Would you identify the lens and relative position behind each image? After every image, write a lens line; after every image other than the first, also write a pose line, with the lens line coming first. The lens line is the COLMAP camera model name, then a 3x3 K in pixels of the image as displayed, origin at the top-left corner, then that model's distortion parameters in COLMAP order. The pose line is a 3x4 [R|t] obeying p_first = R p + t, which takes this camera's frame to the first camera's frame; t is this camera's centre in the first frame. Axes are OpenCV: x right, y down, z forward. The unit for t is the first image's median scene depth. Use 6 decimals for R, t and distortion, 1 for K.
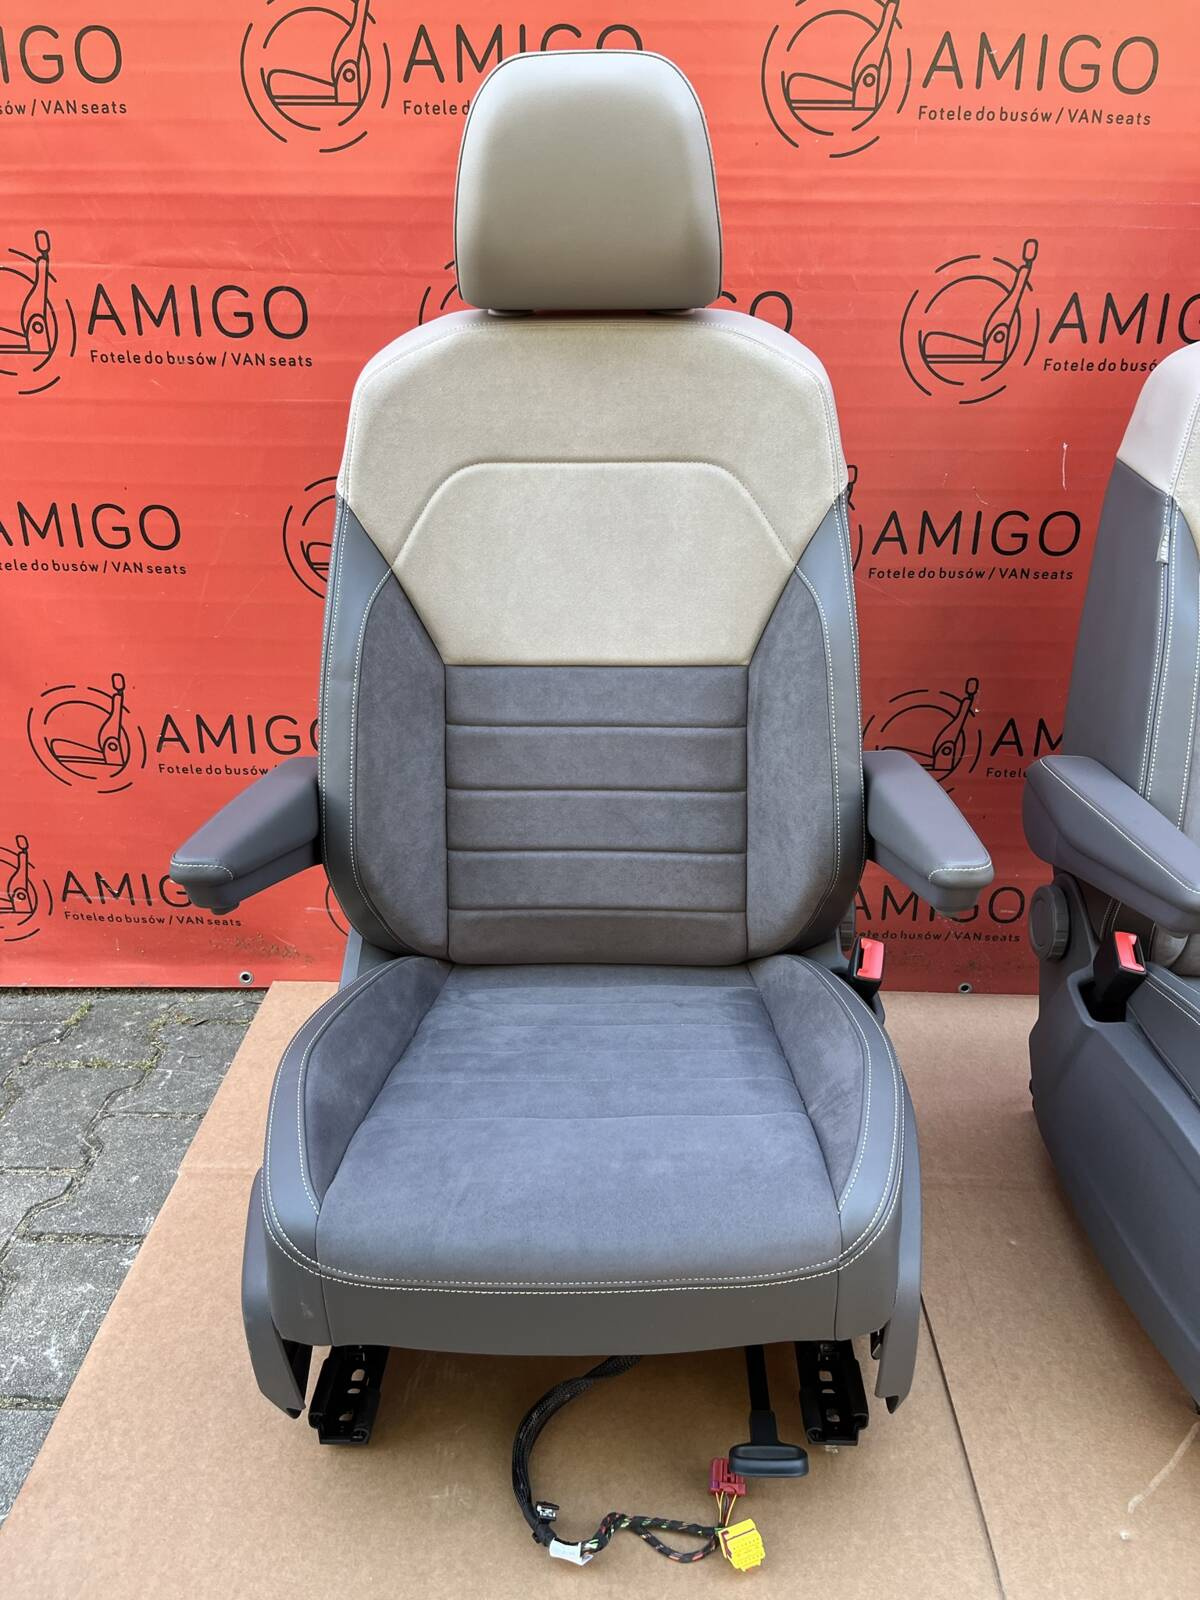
lens RADIAL K [[1203.6, 0, 618.7], [0, 1203.6, 826.2], [0, 0, 1]] dist [0.121979, -0.145734]
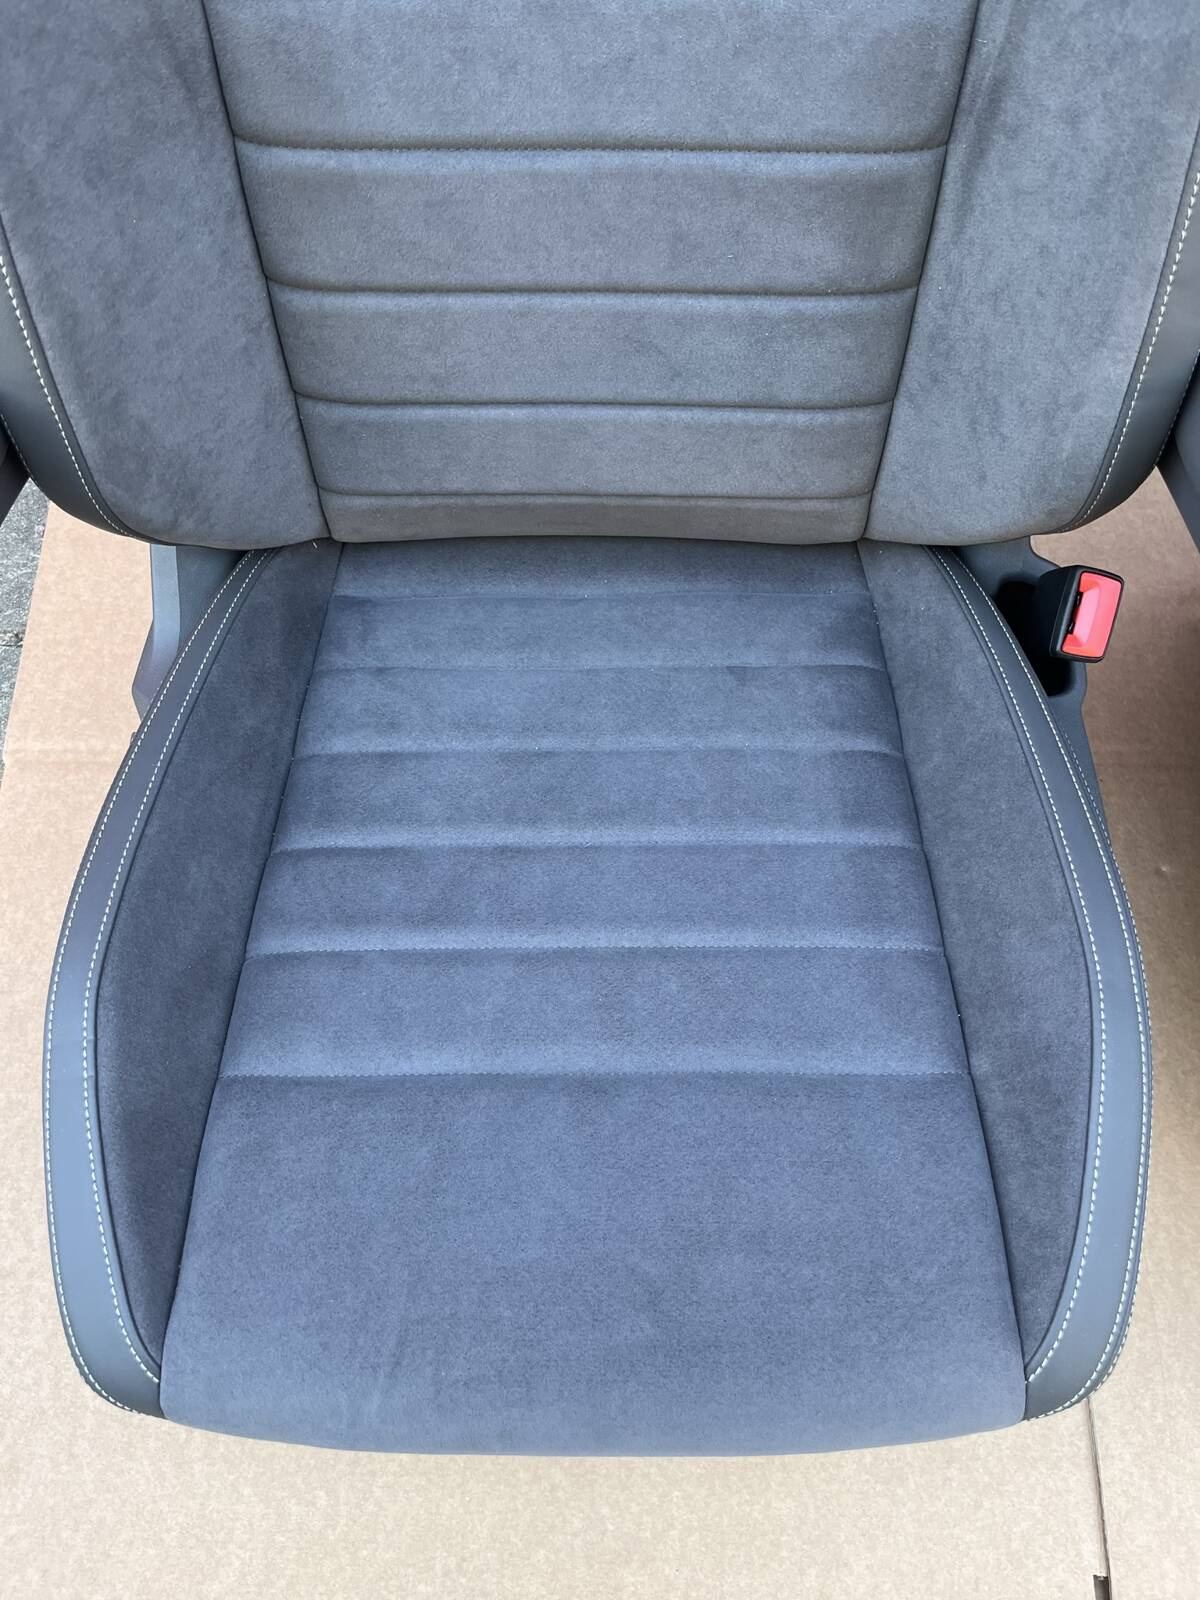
lens RADIAL K [[1215.7, 0, 605.1], [0, 1215.7, 799.9], [0, 0, 1]] dist [0.070699, -0.094327]
pose [[0.999932, -0.010606, 0.004756, -0.018220], [0.004383, 0.723010, 0.690824, -0.213801], [-0.010765, -0.690757, 0.723007, 0.529481]]
